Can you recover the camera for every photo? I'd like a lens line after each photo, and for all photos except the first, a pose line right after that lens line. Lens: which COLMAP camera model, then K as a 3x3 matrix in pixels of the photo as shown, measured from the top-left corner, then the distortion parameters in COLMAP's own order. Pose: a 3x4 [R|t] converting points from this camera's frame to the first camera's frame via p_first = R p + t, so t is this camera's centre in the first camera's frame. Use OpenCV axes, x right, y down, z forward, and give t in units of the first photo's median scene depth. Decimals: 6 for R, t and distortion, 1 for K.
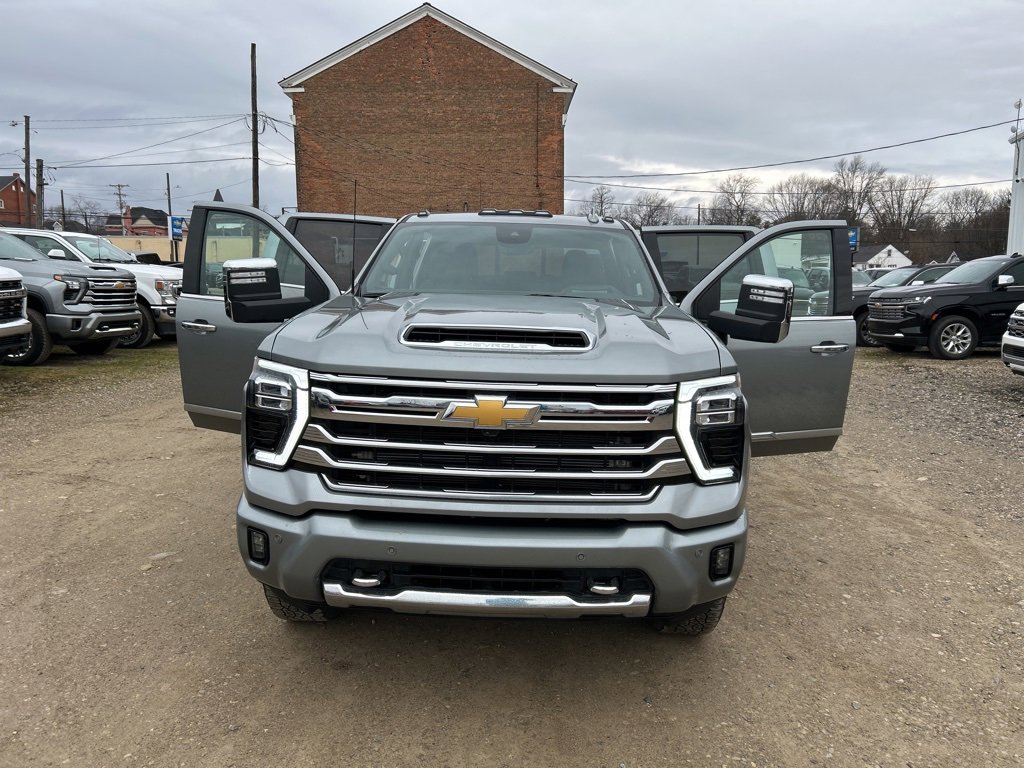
lens RADIAL K [[768.6, 0, 523.3], [0, 768.6, 379.1], [0, 0, 1]] dist [0.046823, -0.049585]
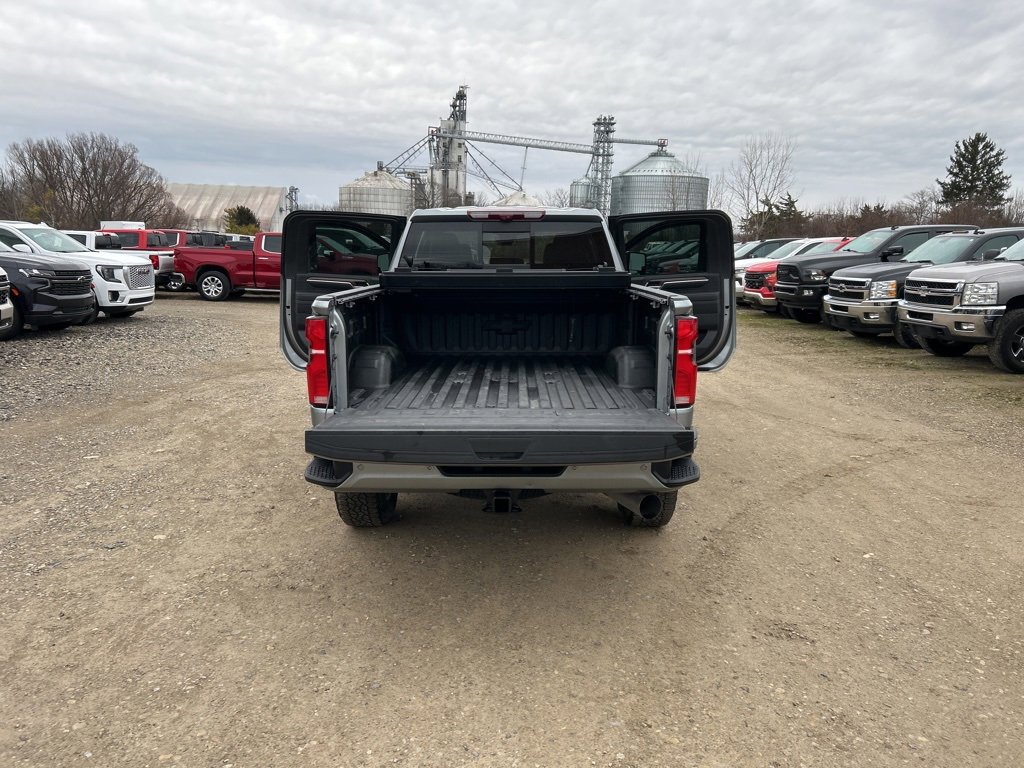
lens RADIAL K [[766.7, 0, 508.1], [0, 766.7, 377.3], [0, 0, 1]] dist [0.054911, -0.052848]
pose [[-0.999453, -0.026775, -0.019419, 0.012372], [-0.031460, 0.950783, 0.308255, -0.464405], [0.010210, 0.308698, -0.951105, 3.084862]]
